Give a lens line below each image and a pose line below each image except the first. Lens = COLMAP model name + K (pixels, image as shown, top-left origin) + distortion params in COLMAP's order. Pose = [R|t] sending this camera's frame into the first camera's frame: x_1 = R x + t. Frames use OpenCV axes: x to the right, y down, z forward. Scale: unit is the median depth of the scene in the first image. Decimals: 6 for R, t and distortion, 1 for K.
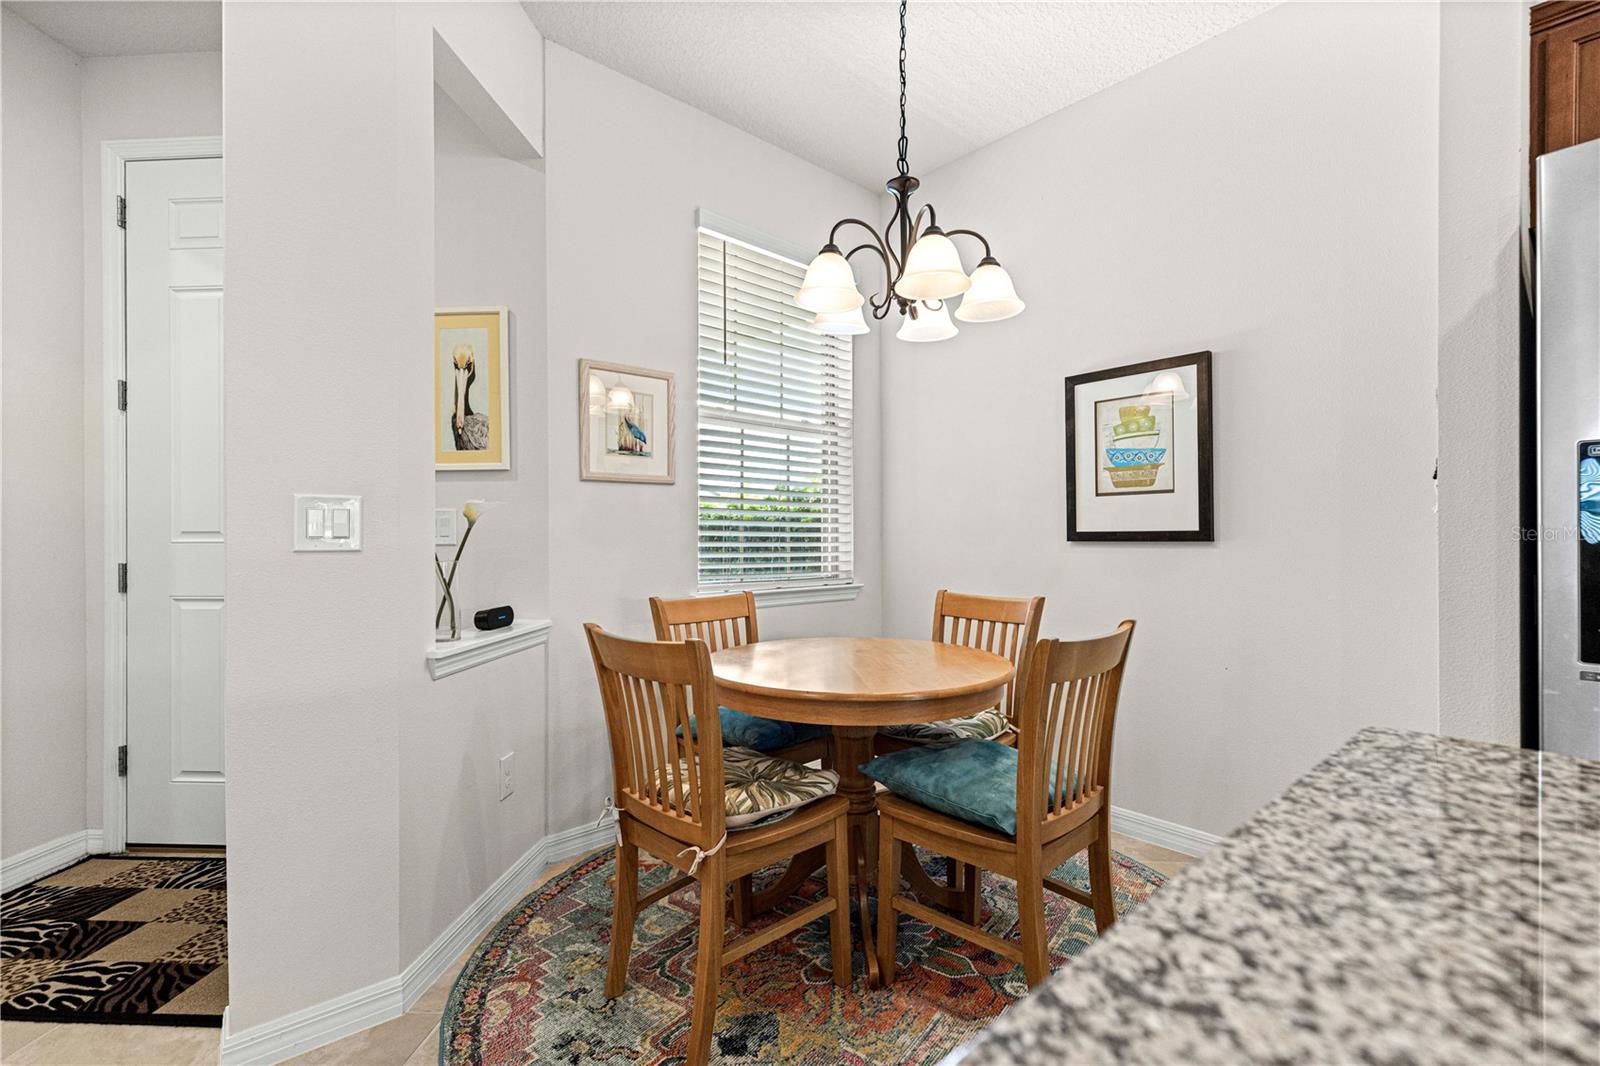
lens RADIAL K [[721.4, 0, 793.1], [0, 721.4, 534.0], [0, 0, 1]] dist [0.008024, 0.000291]
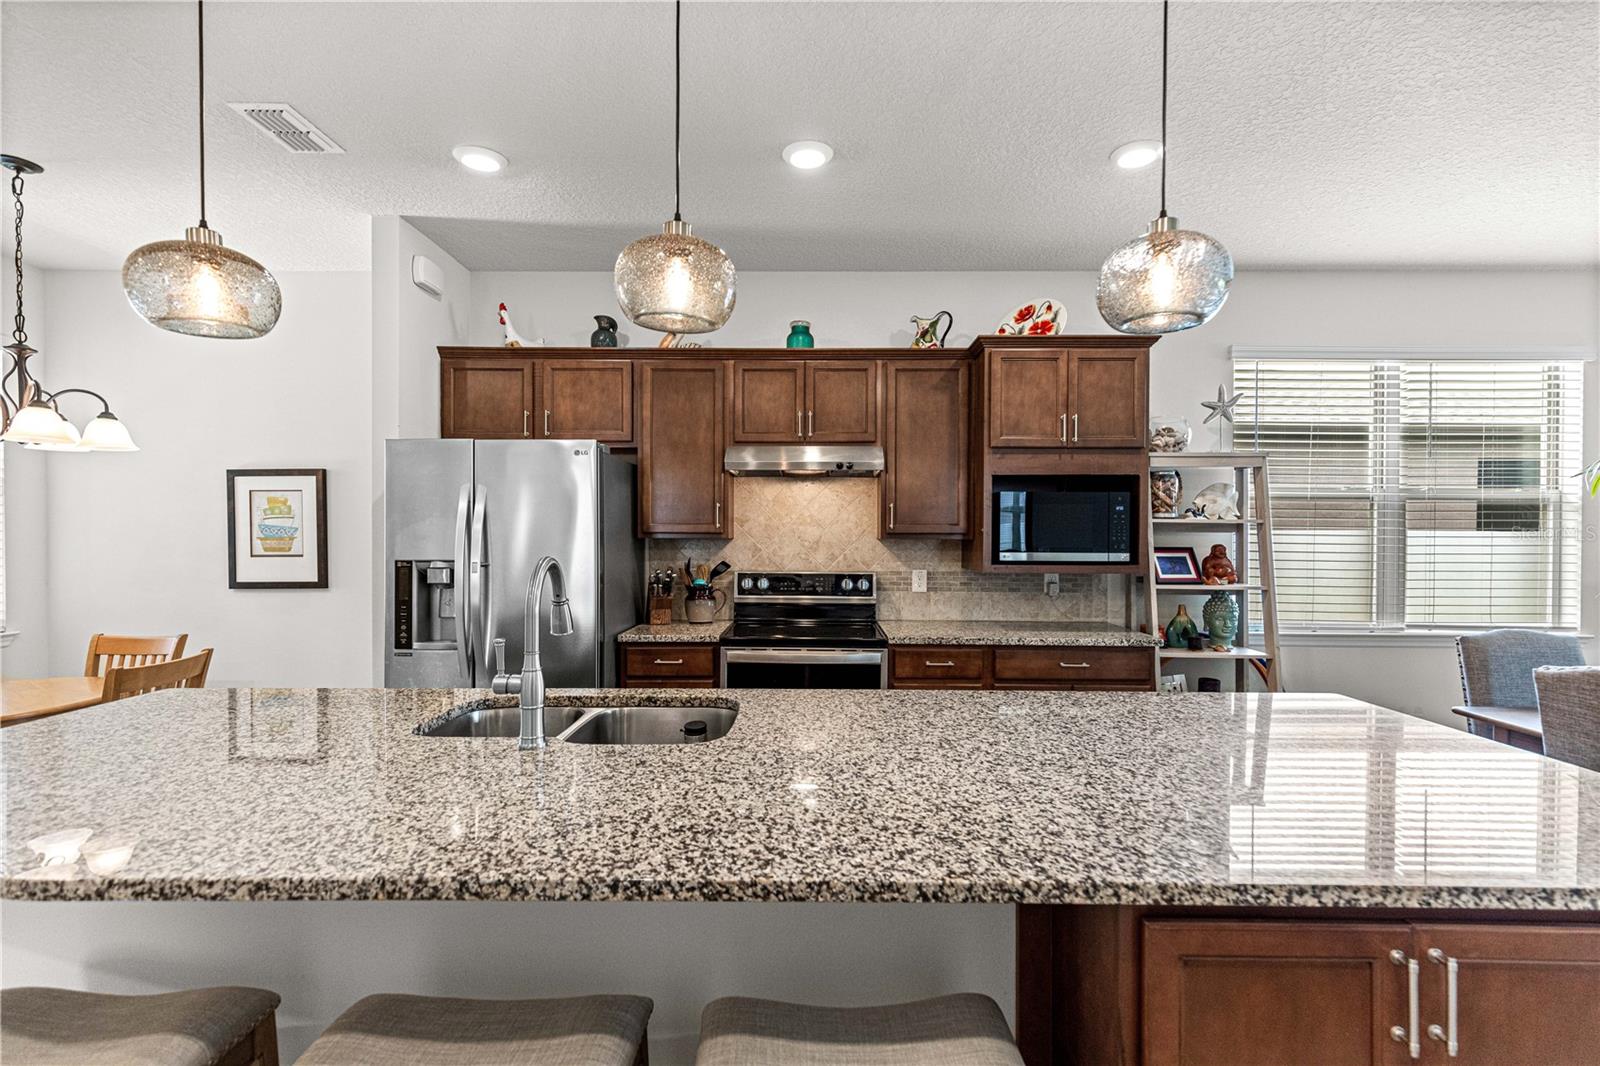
lens RADIAL K [[721.4, 0, 814.6], [0, 721.4, 542.7], [0, 0, 1]] dist [0.008024, 0.000291]
pose [[0.654819, -0.003839, 0.755776, 0.071763], [-0.004653, 0.999948, 0.009111, -0.105103], [-0.755772, -0.009482, 0.654767, -0.825139]]
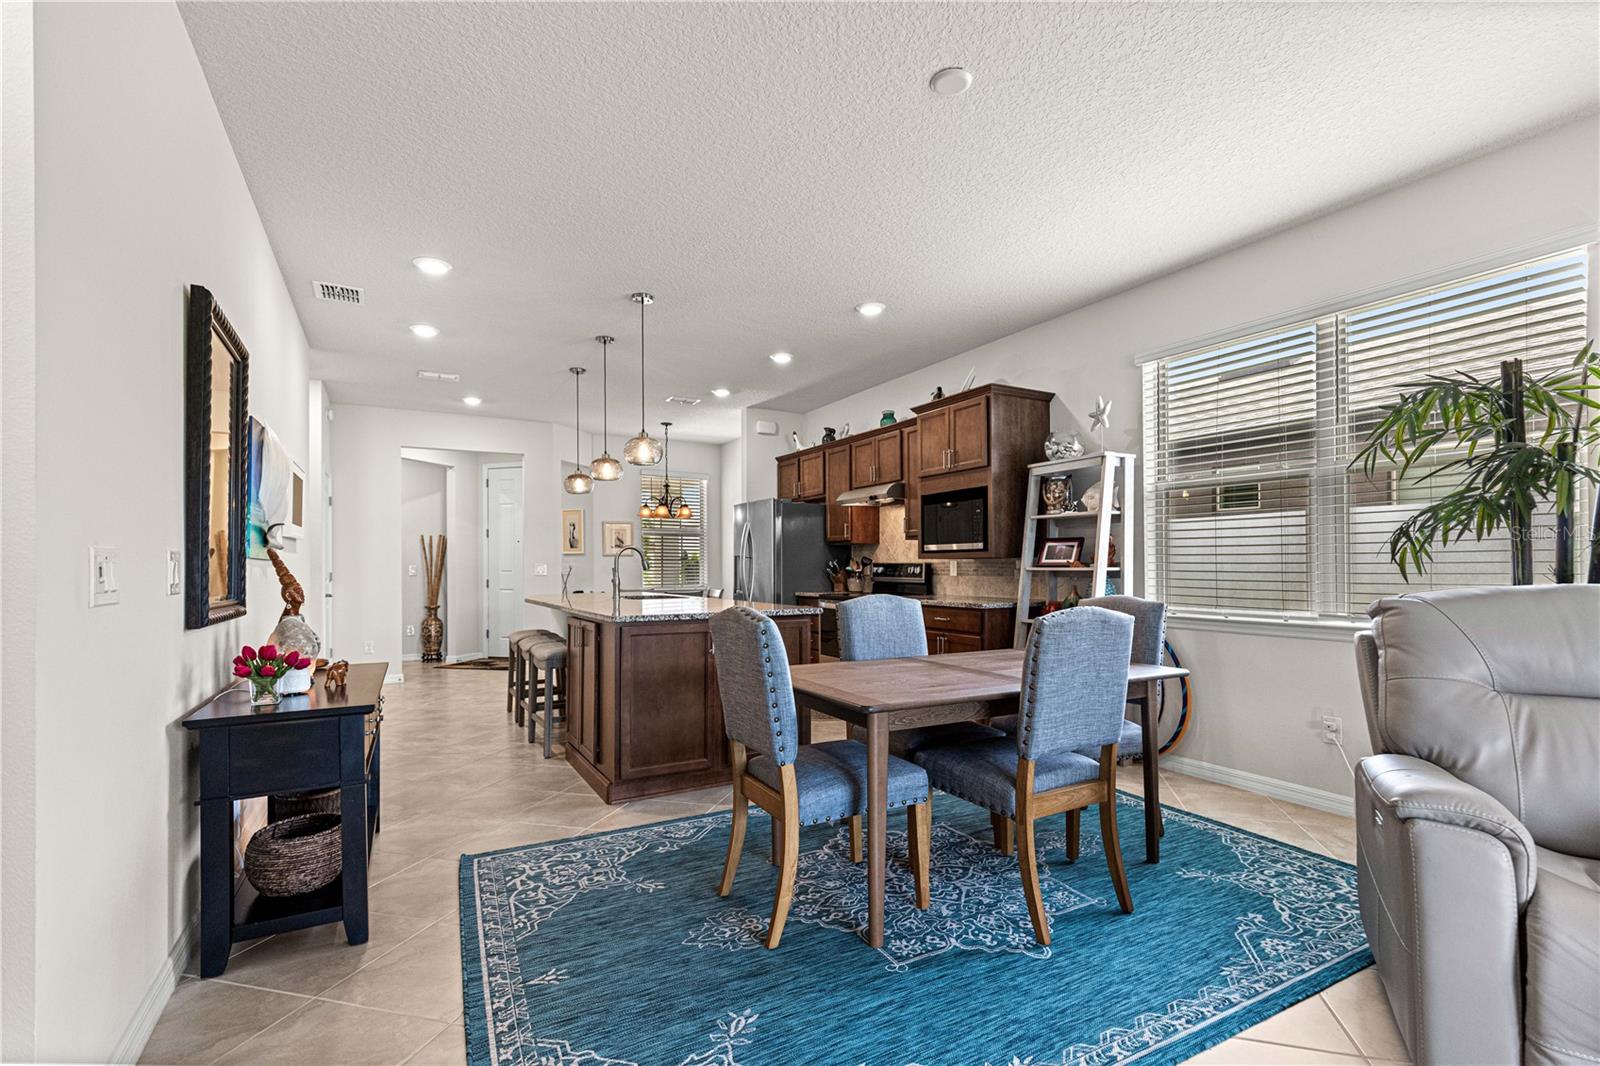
lens RADIAL K [[749.2, 0, 806.0], [0, 749.2, 561.1], [0, 0, 1]] dist [0.002827, -0.000112]
pose [[0.979044, -0.005047, -0.203588, 1.403083], [0.003381, 0.999958, -0.008531, -0.015232], [0.203622, 0.007663, 0.979020, -2.349629]]
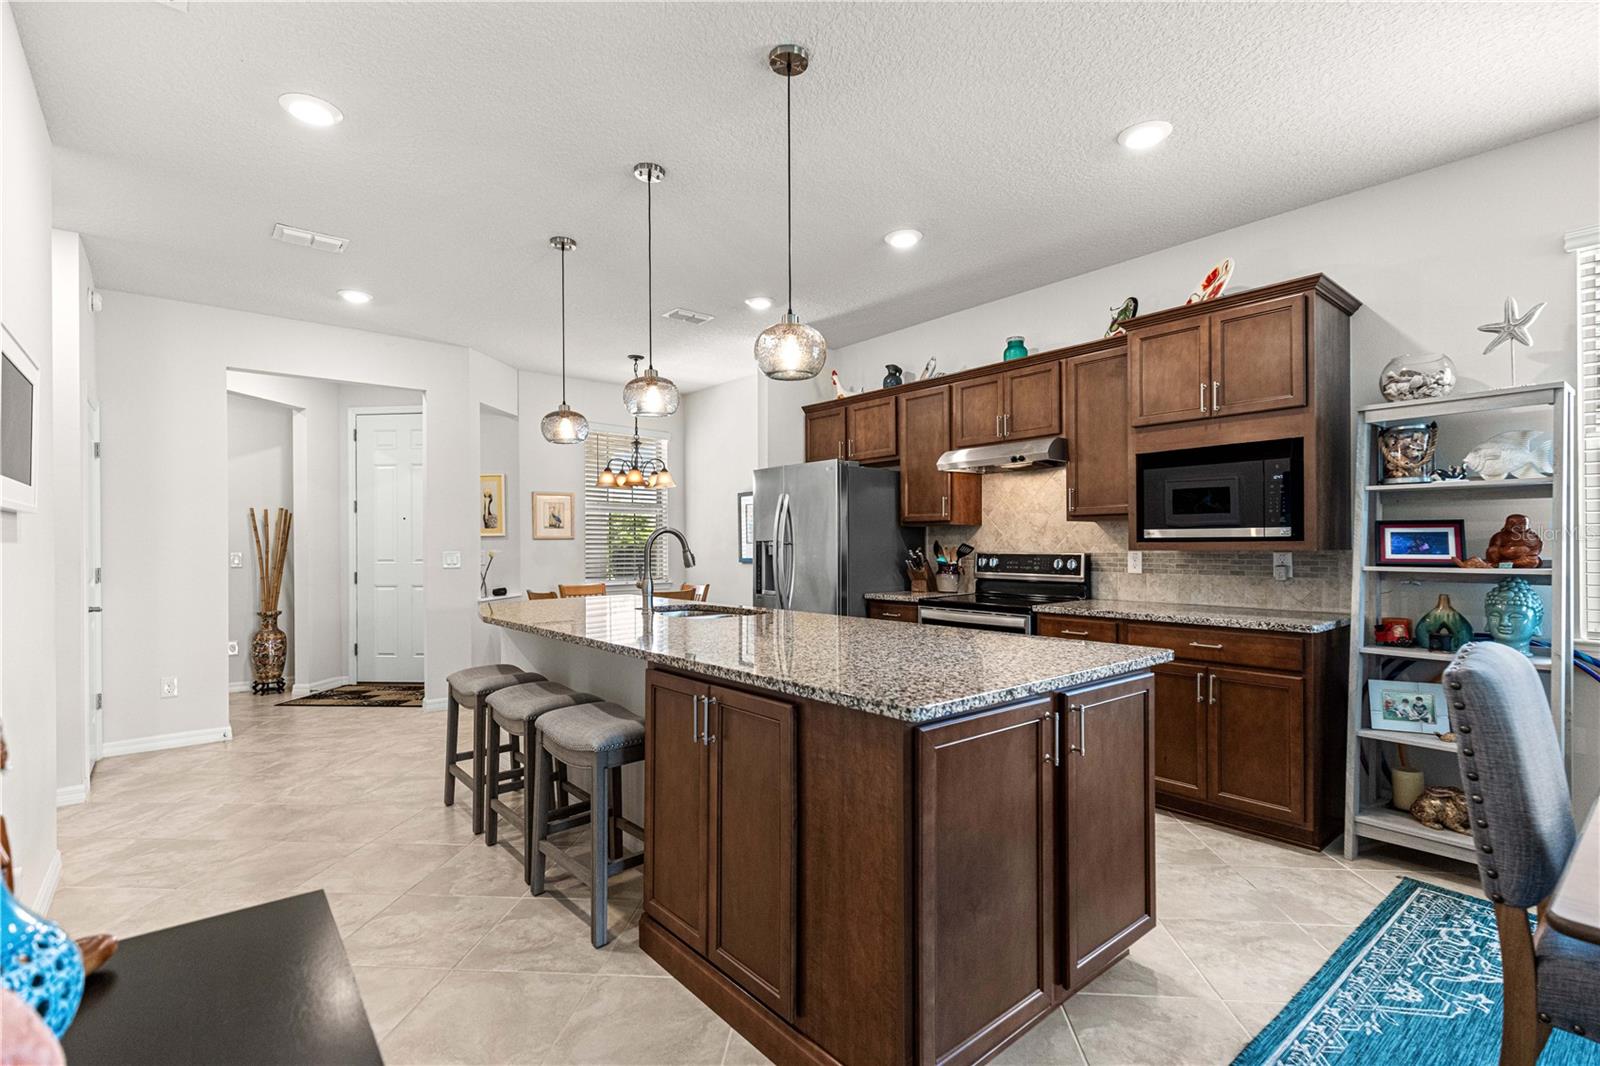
lens RADIAL K [[749.2, 0, 800.4], [0, 749.2, 543.8], [0, 0, 1]] dist [0.002827, -0.000112]
pose [[0.999902, -0.003555, -0.013546, 0.677896], [0.003528, 0.999992, -0.002057, -0.049954], [0.013553, 0.002009, 0.999906, -1.617713]]
